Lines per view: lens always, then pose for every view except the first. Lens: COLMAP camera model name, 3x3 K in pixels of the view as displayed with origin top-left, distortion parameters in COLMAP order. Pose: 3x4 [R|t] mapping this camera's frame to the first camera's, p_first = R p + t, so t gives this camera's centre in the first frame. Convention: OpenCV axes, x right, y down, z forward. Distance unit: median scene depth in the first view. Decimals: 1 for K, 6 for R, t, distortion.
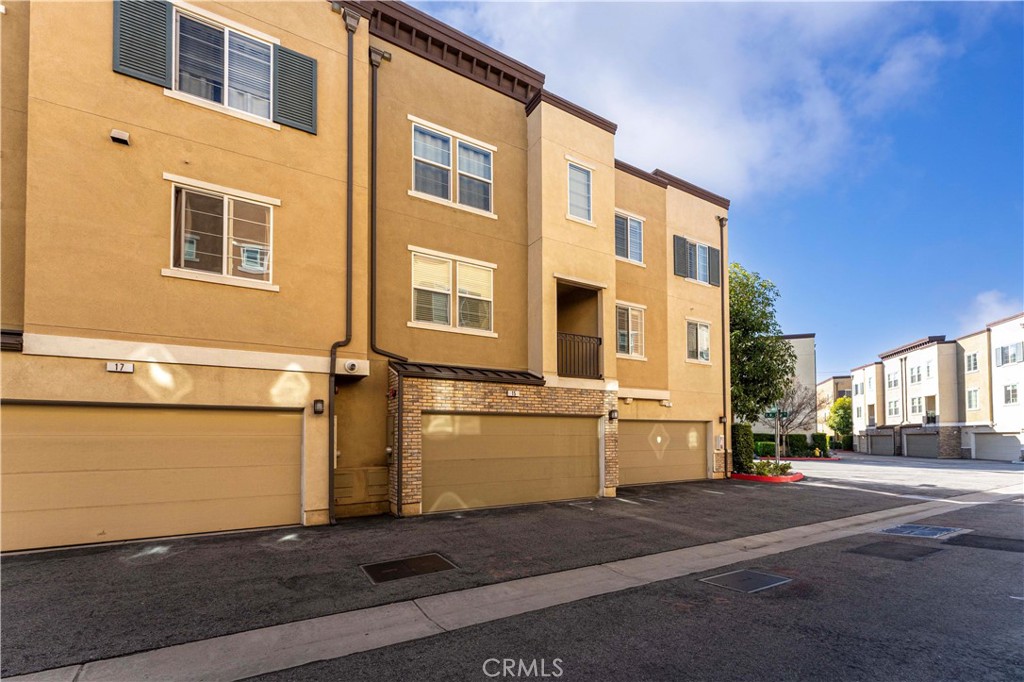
lens RADIAL K [[421.3, 0, 511.5], [0, 421.3, 342.9], [0, 0, 1]] dist [0.001122, -0.000144]
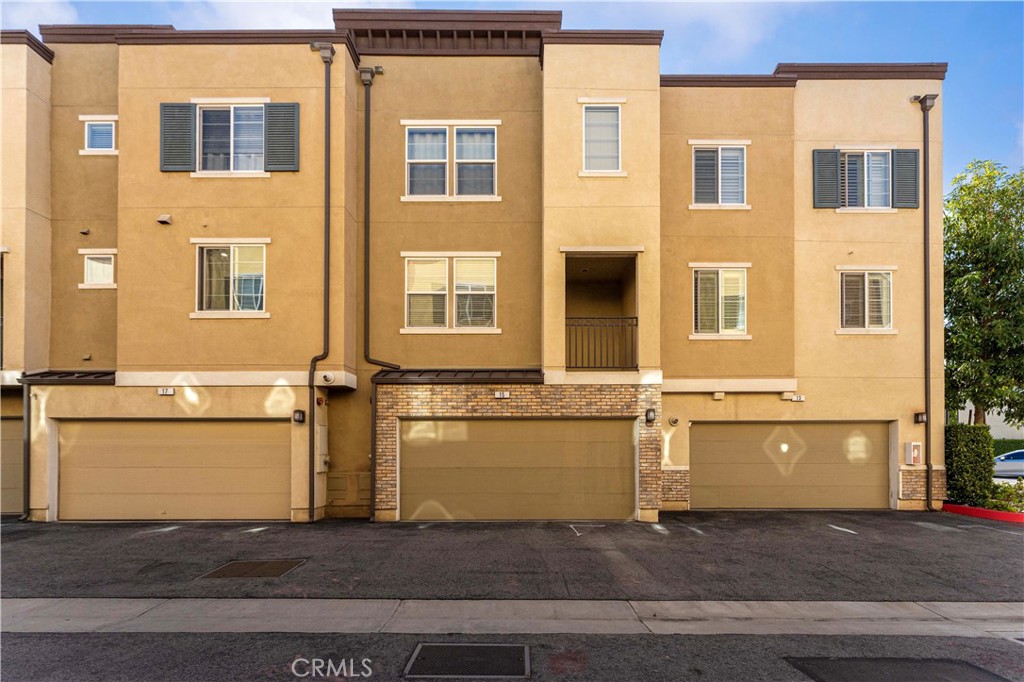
lens RADIAL K [[432.1, 0, 511.1], [0, 432.1, 364.3], [0, 0, 1]] dist [0.000339, 0.000105]
pose [[0.867005, -0.088493, -0.490378, 0.433630], [0.106148, 0.994316, 0.008239, 0.047766], [0.486862, -0.059195, 0.871471, 0.211045]]
